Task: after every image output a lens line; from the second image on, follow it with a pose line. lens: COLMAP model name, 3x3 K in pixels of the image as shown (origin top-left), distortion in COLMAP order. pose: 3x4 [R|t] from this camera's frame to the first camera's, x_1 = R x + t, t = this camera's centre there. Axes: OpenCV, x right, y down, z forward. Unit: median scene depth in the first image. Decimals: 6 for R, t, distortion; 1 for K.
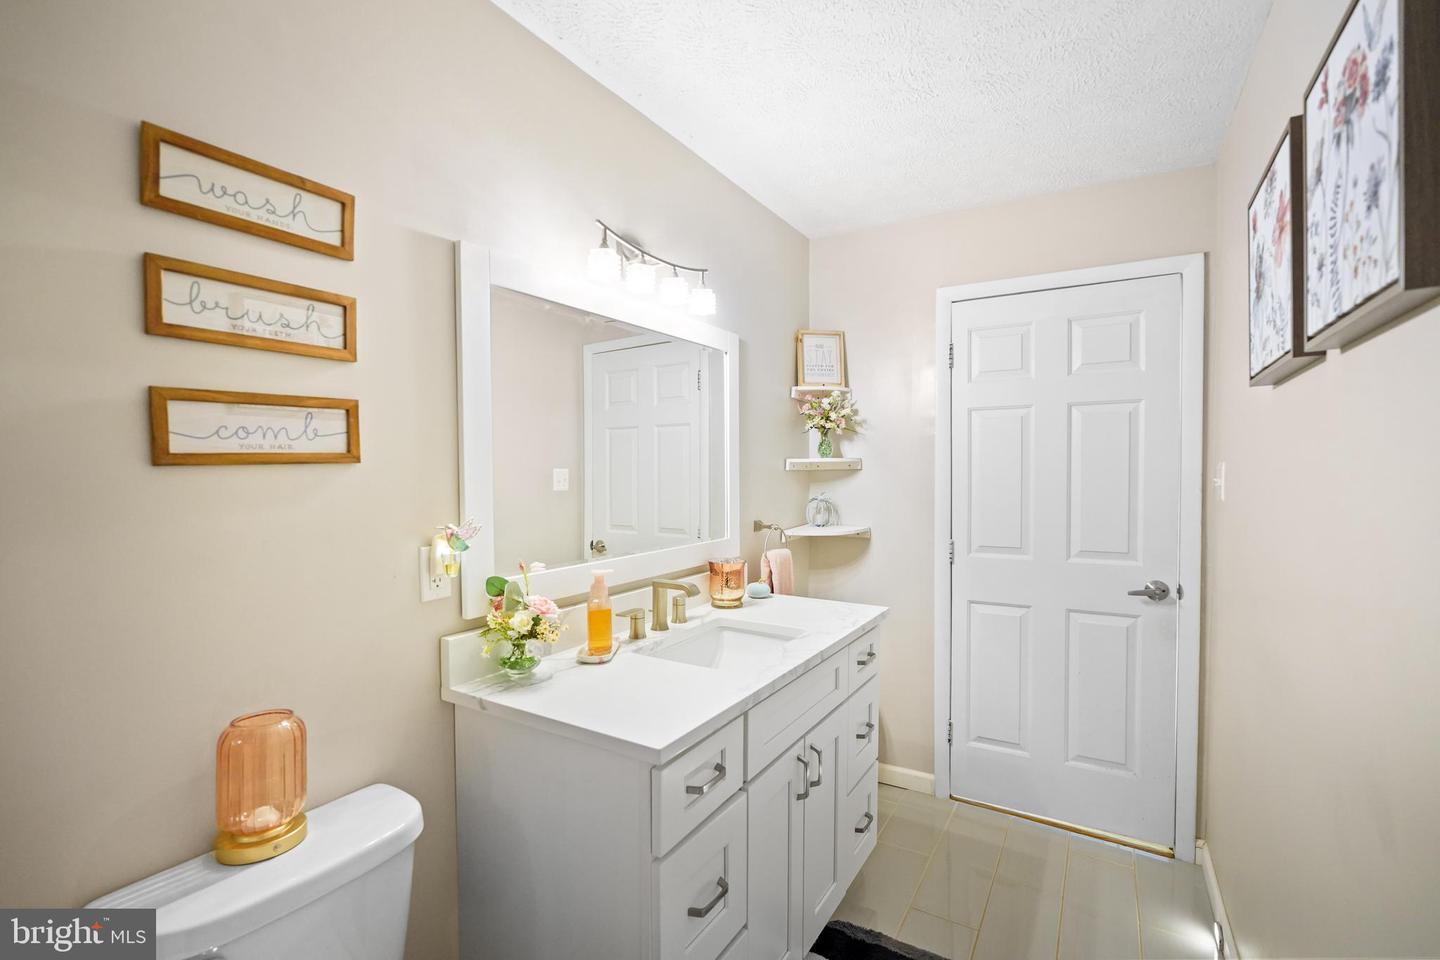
lens RADIAL K [[638.9, 0, 709.4], [0, 638.9, 479.0], [0, 0, 1]] dist [-0.017249, 0.008772]
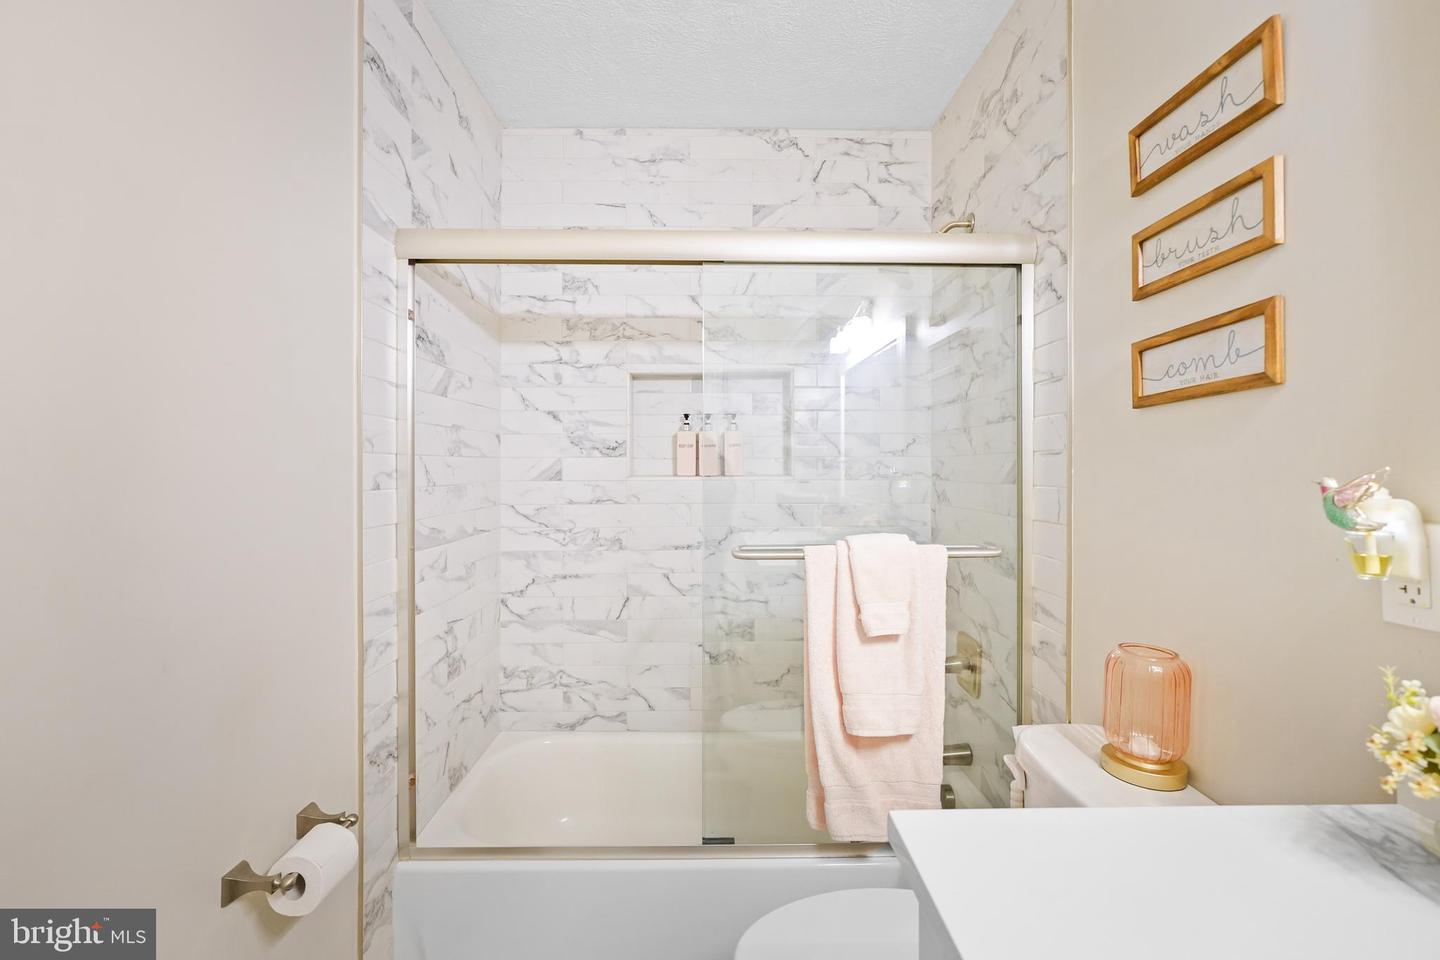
lens RADIAL K [[638.9, 0, 724.8], [0, 638.9, 469.8], [0, 0, 1]] dist [-0.017249, 0.008772]
pose [[-0.833334, 0.003921, -0.552756, 0.391816], [-0.007462, 0.999804, 0.018342, 0.069169], [0.552719, 0.019410, -0.833142, 1.369280]]
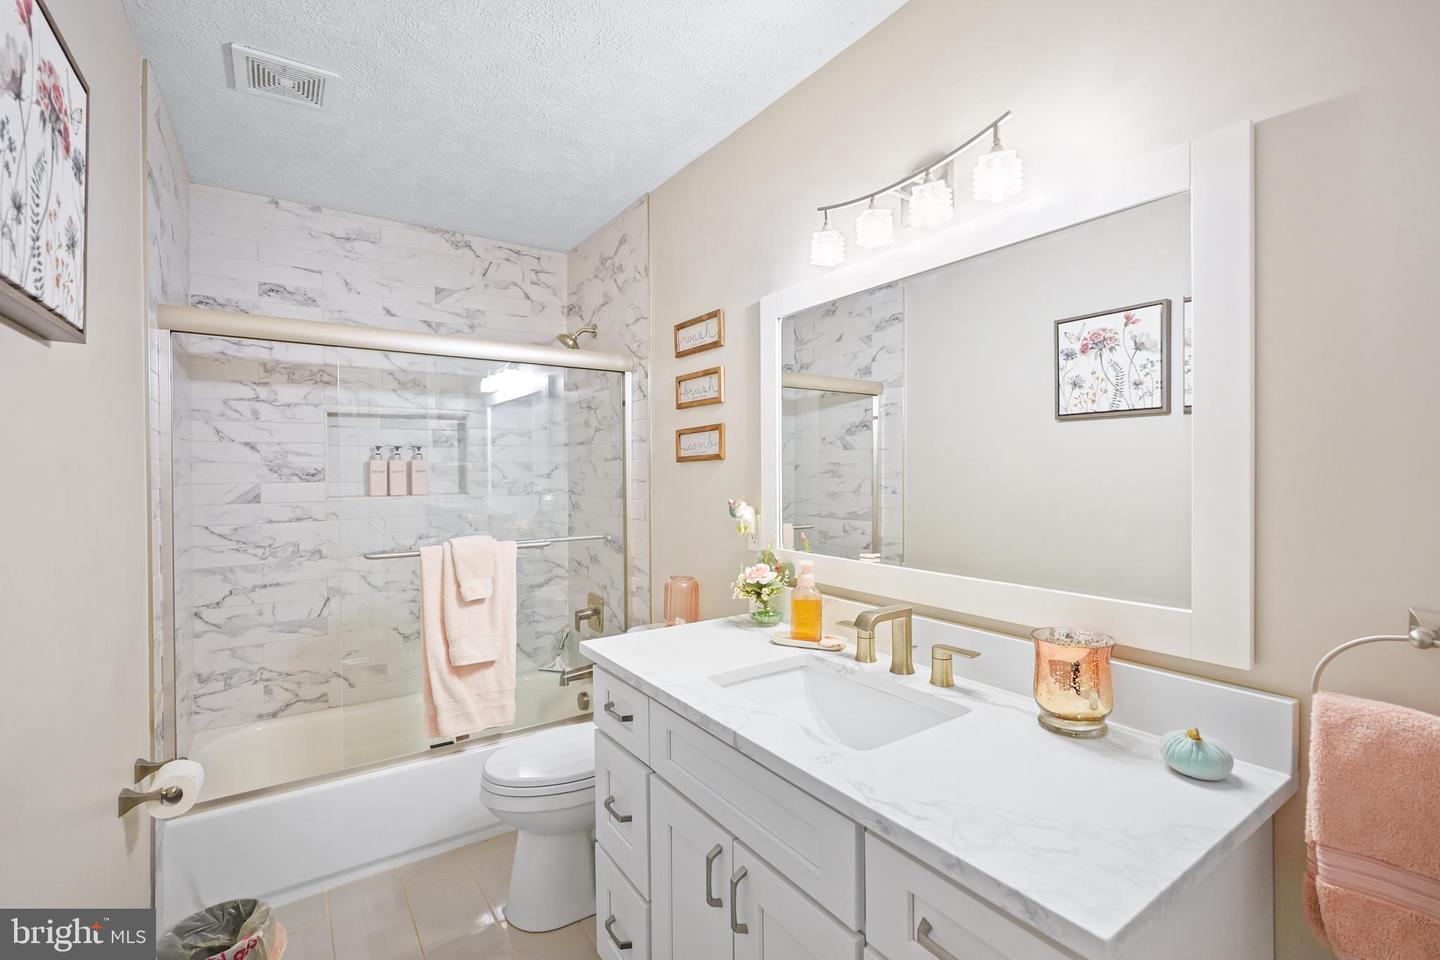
lens RADIAL K [[638.9, 0, 715.6], [0, 638.9, 477.5], [0, 0, 1]] dist [-0.017249, 0.008772]
pose [[-0.392123, 0.014131, -0.919804, 1.177528], [-0.009862, 0.999760, 0.019563, -0.010135], [0.919860, 0.016742, -0.391889, 1.831841]]
